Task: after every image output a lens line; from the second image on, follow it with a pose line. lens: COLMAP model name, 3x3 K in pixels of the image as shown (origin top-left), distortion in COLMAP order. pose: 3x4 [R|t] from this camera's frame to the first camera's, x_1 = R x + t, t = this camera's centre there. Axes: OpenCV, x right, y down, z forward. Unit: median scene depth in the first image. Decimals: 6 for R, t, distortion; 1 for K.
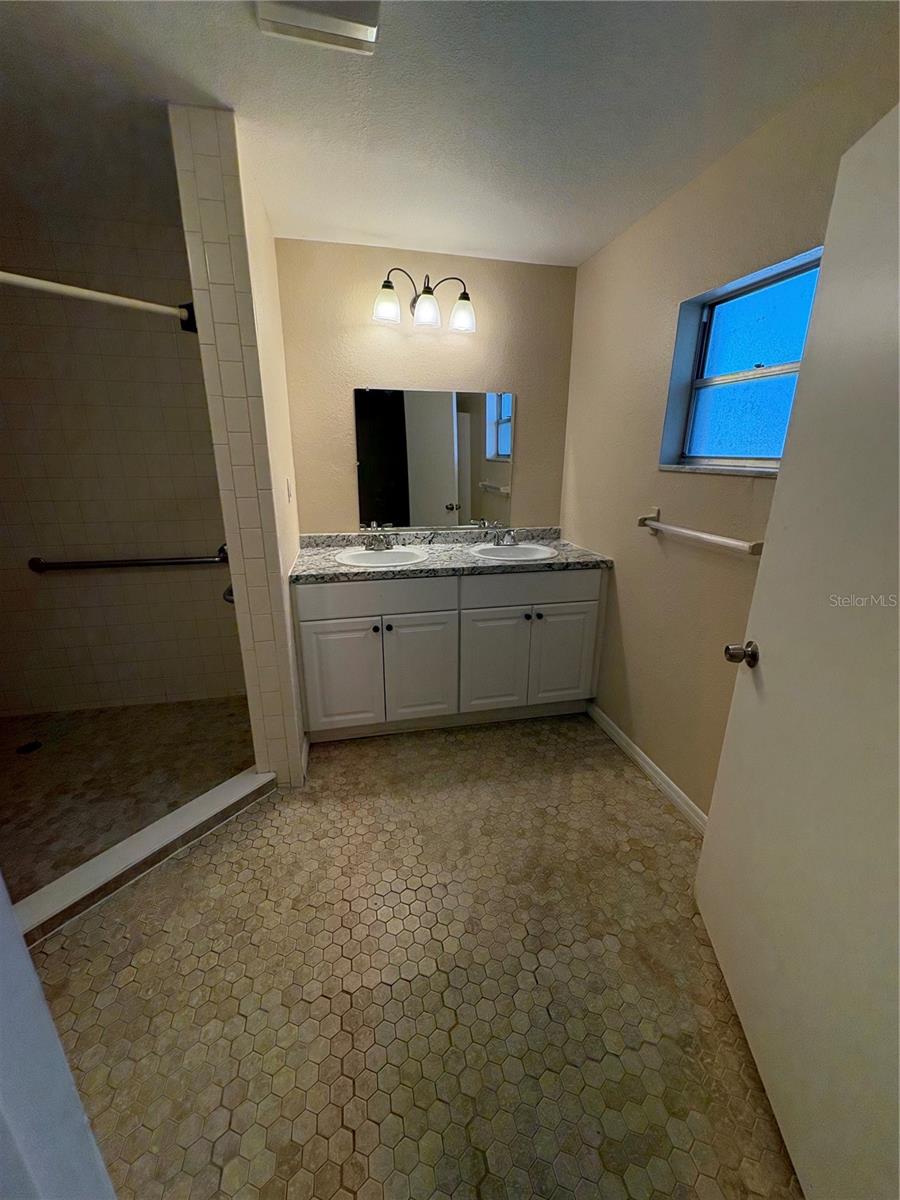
lens RADIAL K [[476.8, 0, 450.0], [0, 476.8, 600.0], [0, 0, 1]] dist [0.000170, 0.000117]
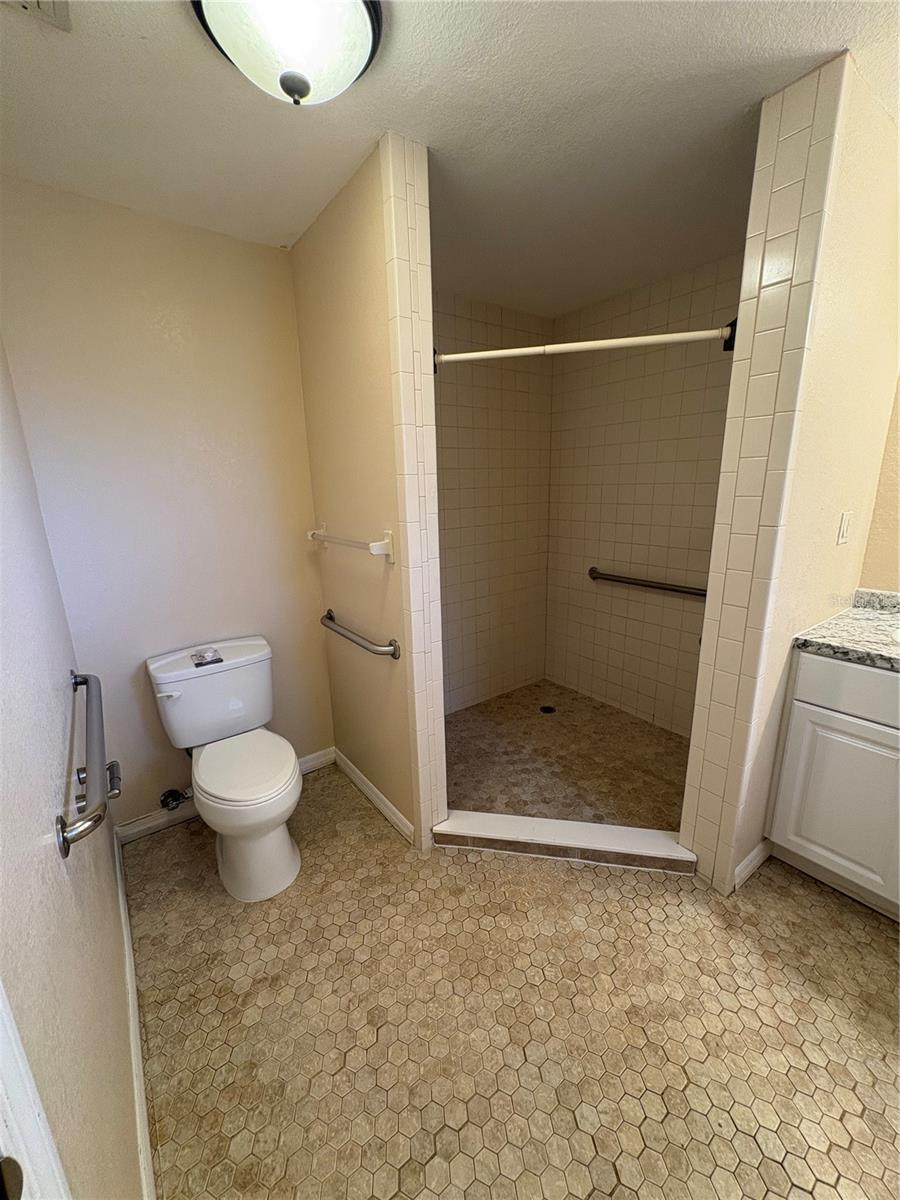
lens RADIAL K [[476.8, 0, 450.0], [0, 476.8, 600.0], [0, 0, 1]] dist [0.000170, 0.000117]
pose [[0.410333, 0.203997, -0.888826, 0.109263], [-0.250056, 0.962471, 0.105459, -0.052914], [0.876983, 0.178983, 0.445945, 0.163827]]
